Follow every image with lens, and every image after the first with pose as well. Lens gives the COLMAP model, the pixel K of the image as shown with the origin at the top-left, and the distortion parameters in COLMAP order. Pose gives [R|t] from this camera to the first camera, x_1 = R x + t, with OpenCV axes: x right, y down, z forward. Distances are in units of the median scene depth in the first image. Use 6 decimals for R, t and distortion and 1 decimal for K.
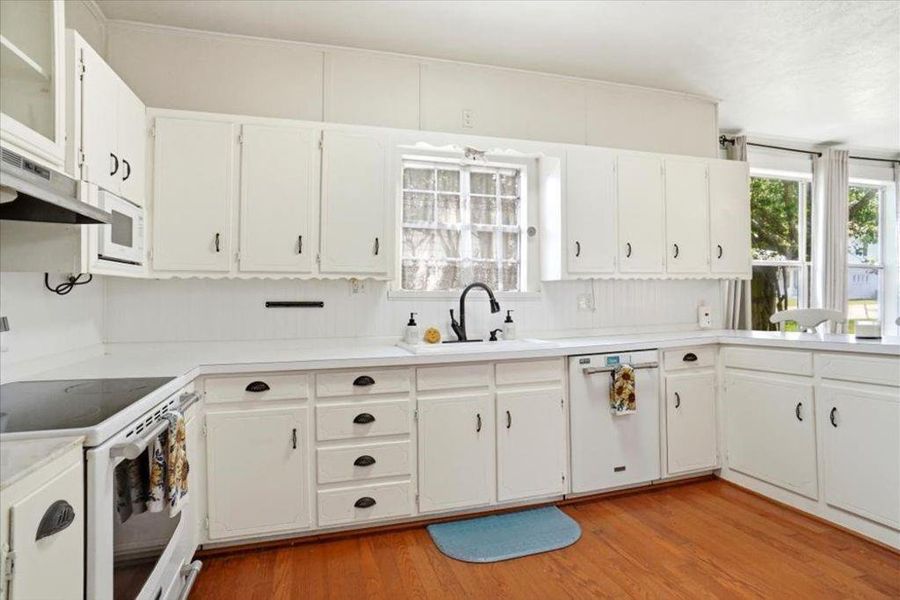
lens RADIAL K [[497.9, 0, 452.8], [0, 497.9, 300.8], [0, 0, 1]] dist [-0.048254, 0.001778]
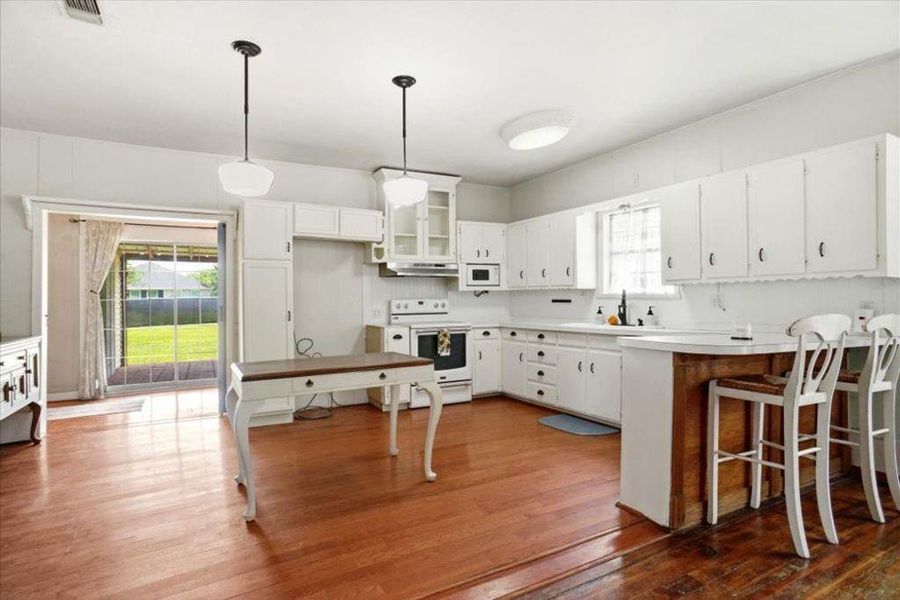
lens RADIAL K [[486.4, 0, 454.5], [0, 486.4, 298.0], [0, 0, 1]] dist [-0.066869, 0.047880]
pose [[0.215690, 0.003512, -0.976456, 1.573345], [-0.002403, 0.999992, 0.003066, -0.010127], [0.976459, 0.001685, 0.215697, 0.147102]]
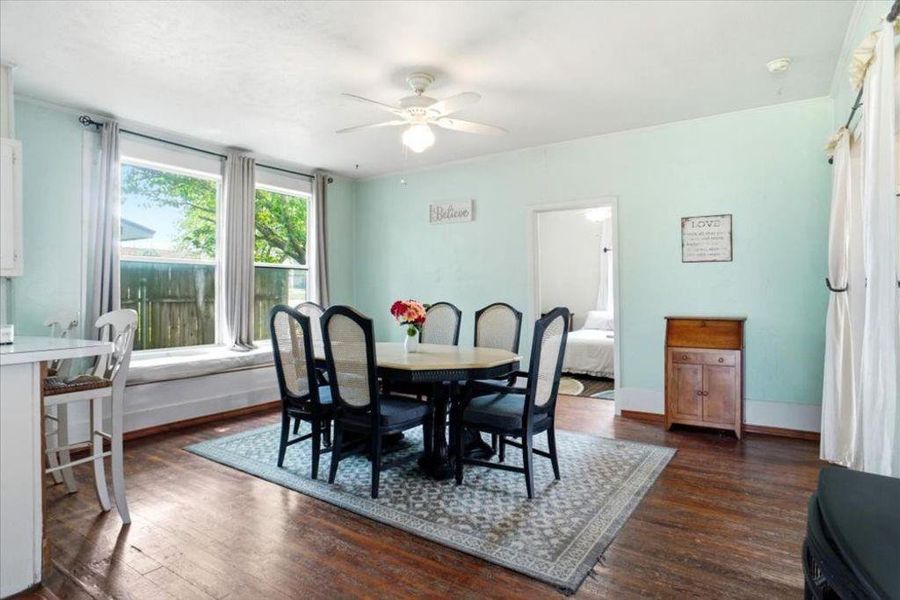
lens RADIAL K [[486.4, 0, 454.5], [0, 486.4, 298.0], [0, 0, 1]] dist [-0.066869, 0.047880]
pose [[0.767741, 0.002181, 0.640757, 0.849992], [-0.009551, 0.999922, 0.008041, -0.023228], [-0.640689, -0.012293, 0.767702, -0.202386]]
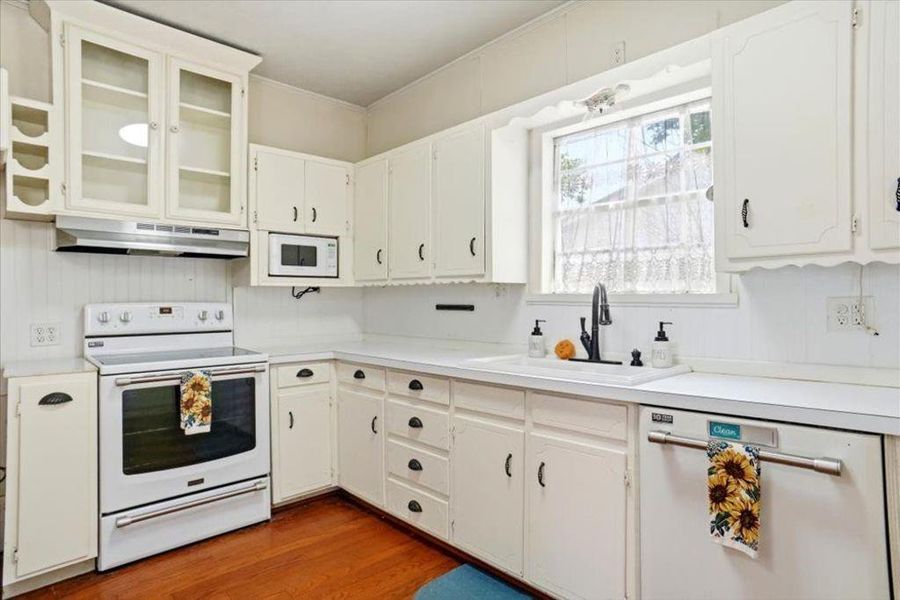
lens RADIAL K [[486.4, 0, 454.5], [0, 486.4, 298.0], [0, 0, 1]] dist [-0.066869, 0.047880]
pose [[0.456411, -0.000489, -0.889769, 0.626638], [-0.009126, 0.999945, -0.005231, -0.007756], [0.889722, 0.010508, 0.456381, 0.538675]]
